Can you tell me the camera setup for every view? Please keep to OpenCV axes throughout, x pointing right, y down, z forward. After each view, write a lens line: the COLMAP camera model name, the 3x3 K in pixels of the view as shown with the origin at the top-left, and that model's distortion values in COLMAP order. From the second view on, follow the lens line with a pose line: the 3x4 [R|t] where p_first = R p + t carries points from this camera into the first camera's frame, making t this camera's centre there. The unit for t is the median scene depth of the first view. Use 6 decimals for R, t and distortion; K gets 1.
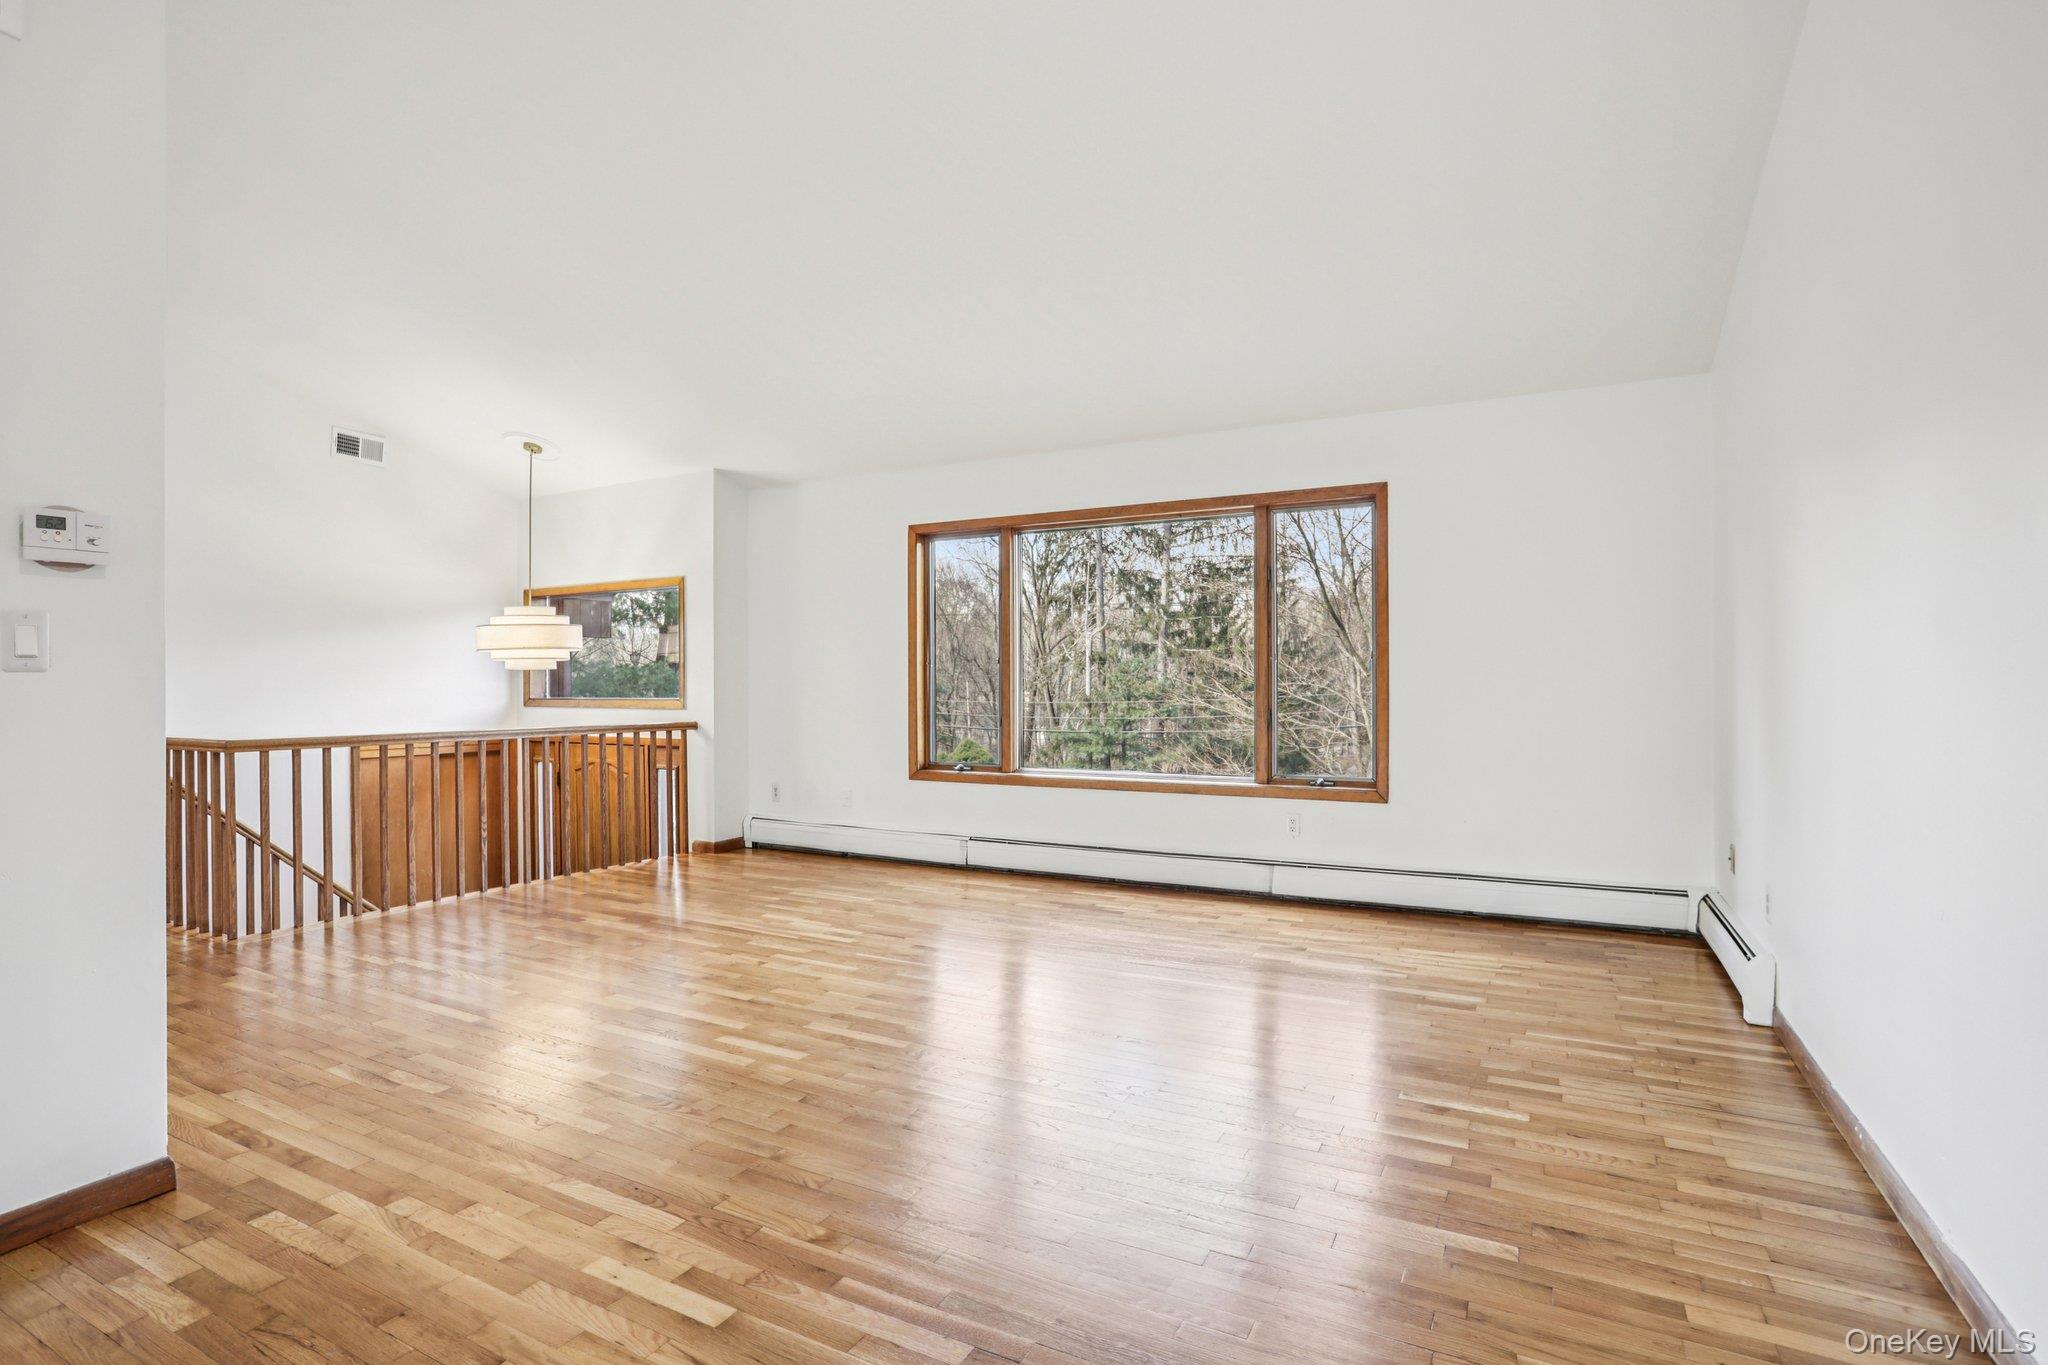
lens RADIAL K [[995.6, 0, 1009.5], [0, 995.6, 686.7], [0, 0, 1]] dist [-0.057588, 0.038624]
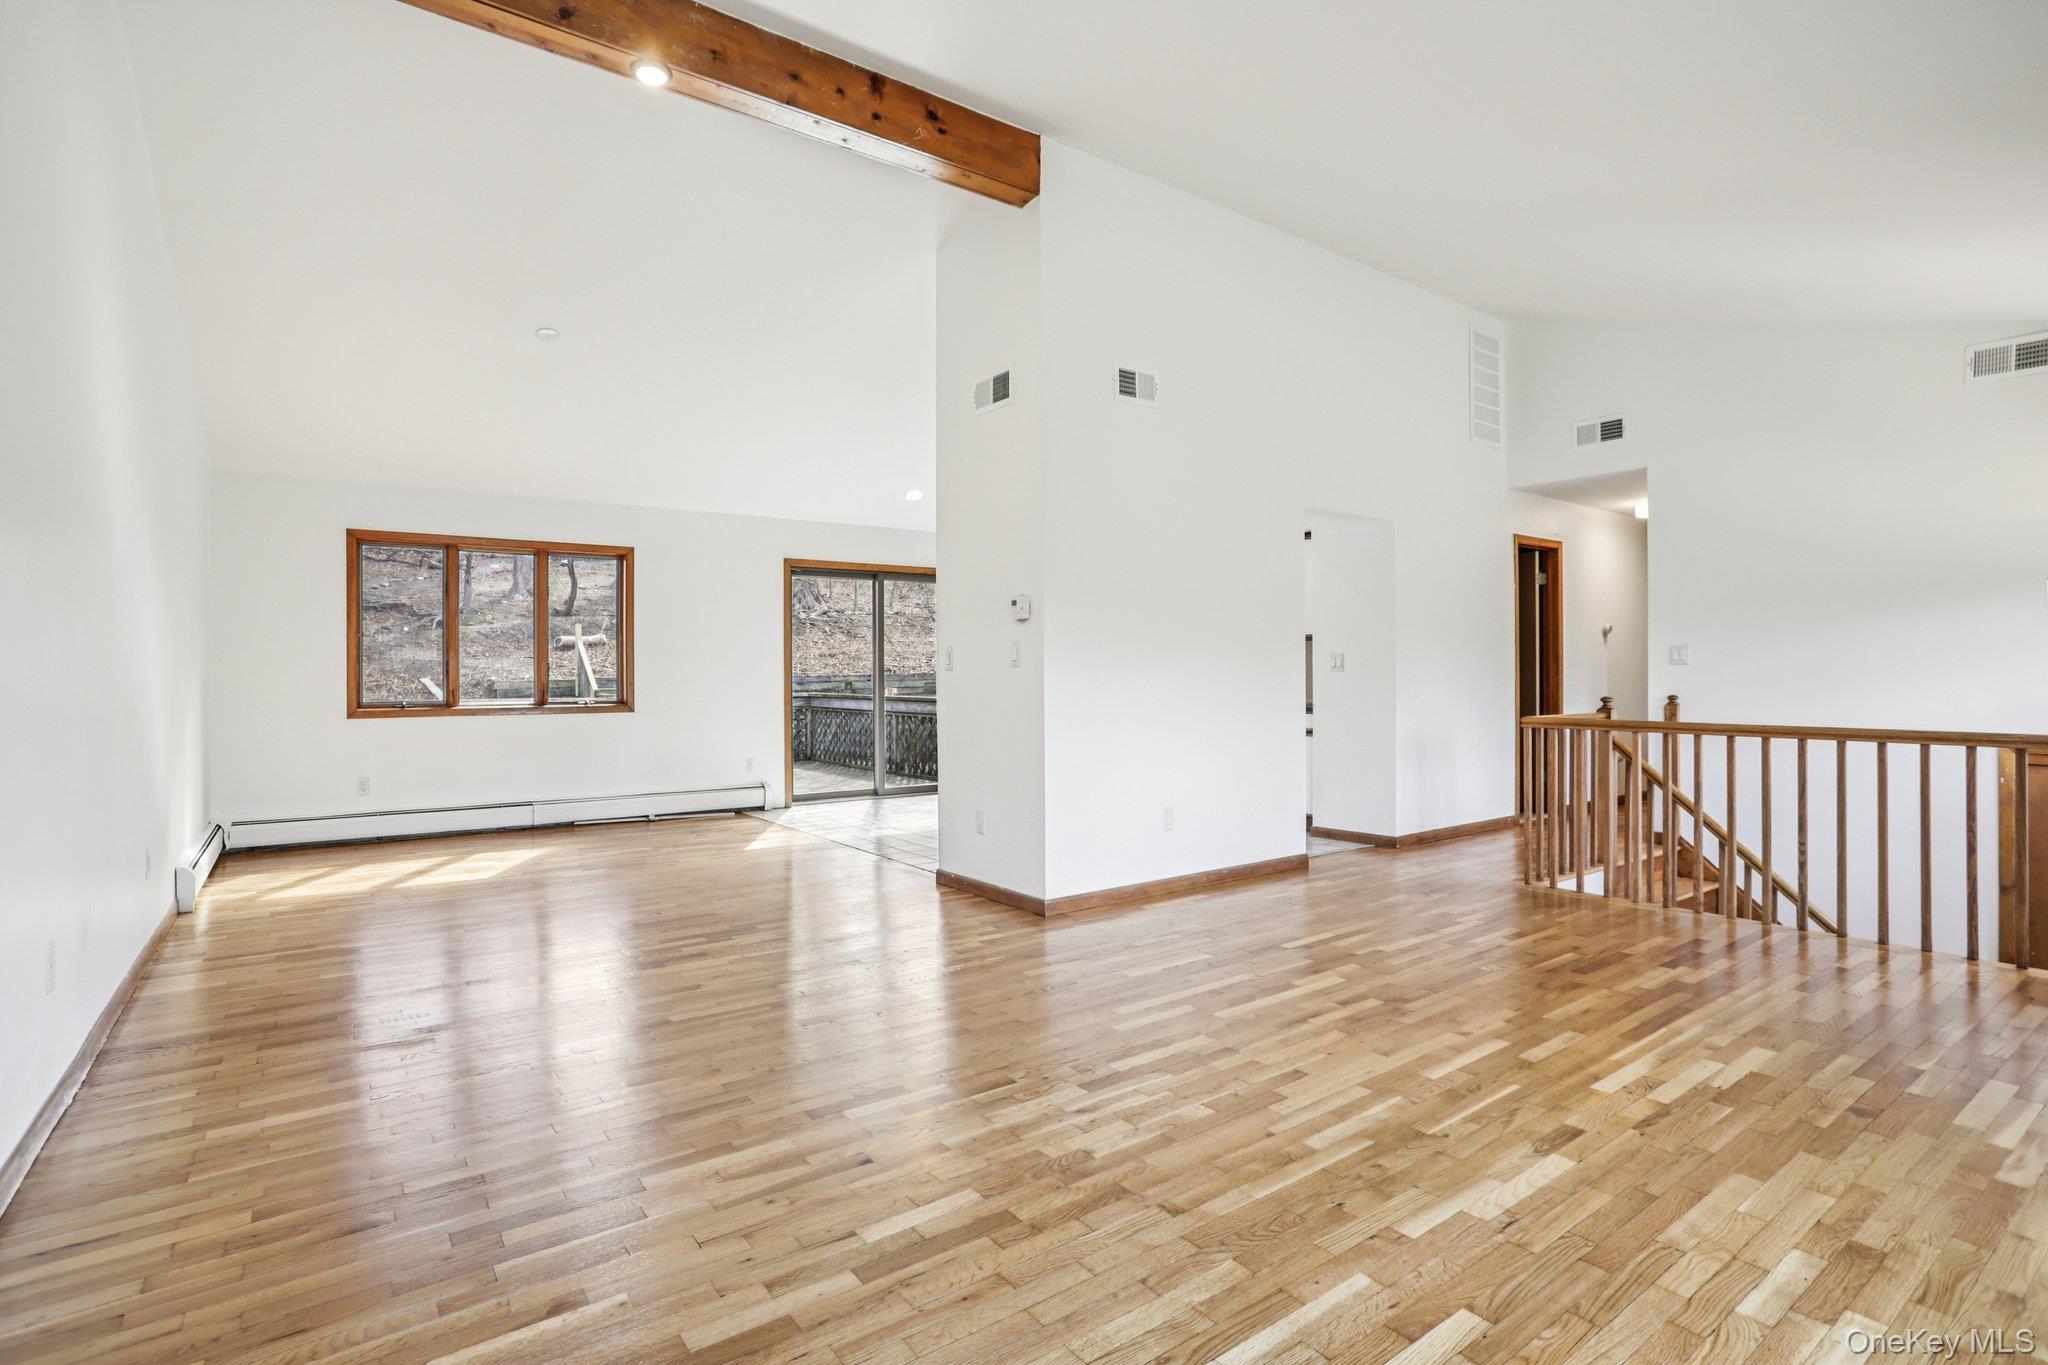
lens RADIAL K [[995.6, 0, 1009.5], [0, 995.6, 686.7], [0, 0, 1]] dist [-0.057588, 0.038624]
pose [[-0.441550, 0.017613, -0.897064, 0.591566], [0.004508, 0.999838, 0.017412, -0.004605], [0.897226, 0.003644, -0.441558, 1.035210]]
